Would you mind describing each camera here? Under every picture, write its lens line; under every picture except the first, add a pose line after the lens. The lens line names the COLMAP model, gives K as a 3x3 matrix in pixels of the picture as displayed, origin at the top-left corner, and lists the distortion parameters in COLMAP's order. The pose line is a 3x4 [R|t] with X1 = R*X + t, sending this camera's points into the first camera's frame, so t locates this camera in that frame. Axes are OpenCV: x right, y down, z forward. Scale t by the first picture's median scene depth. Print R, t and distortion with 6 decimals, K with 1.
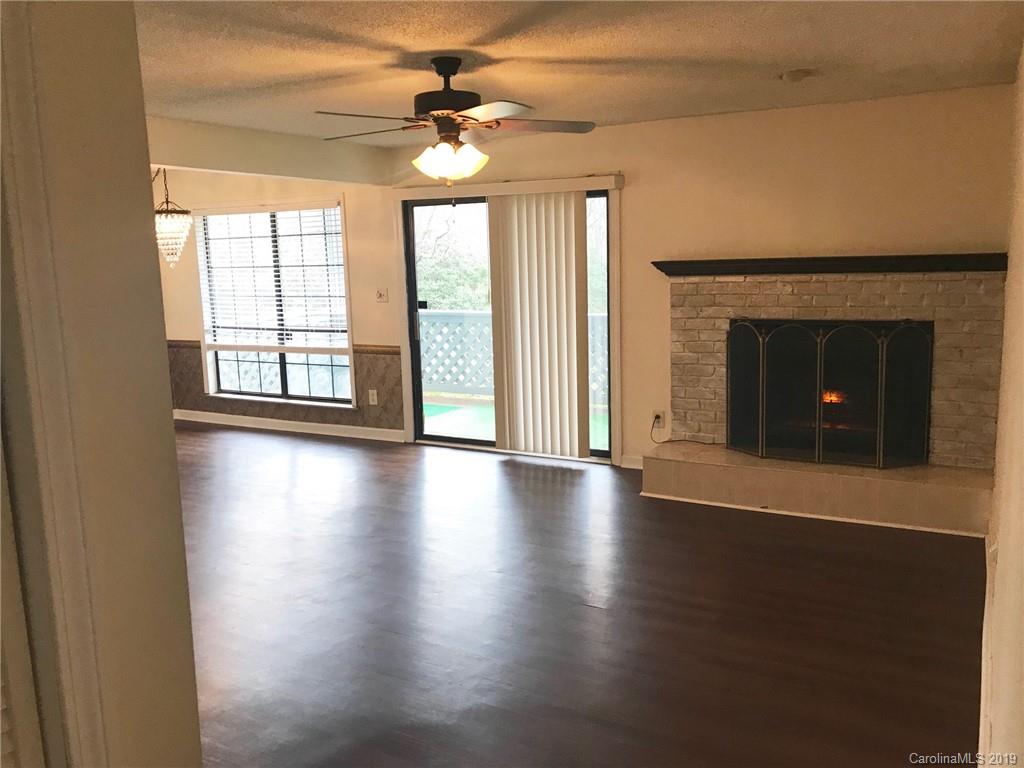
lens RADIAL K [[831.0, 0, 518.2], [0, 831.0, 385.2], [0, 0, 1]] dist [0.057749, -0.082424]
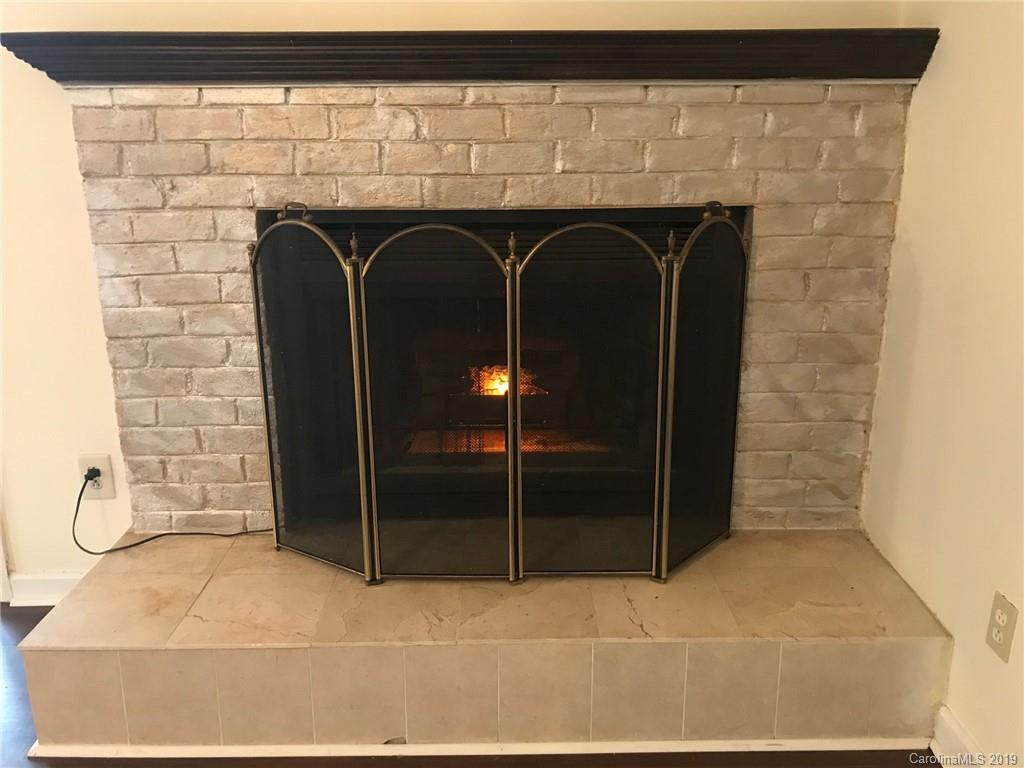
lens RADIAL K [[857.5, 0, 512.0], [0, 857.5, 363.6], [0, 0, 1]] dist [0.031650, -0.099556]
pose [[0.873758, -0.104613, 0.474976, 0.172965], [0.057819, 0.992010, 0.112127, -0.050363], [-0.482911, -0.070509, 0.872826, 0.638129]]
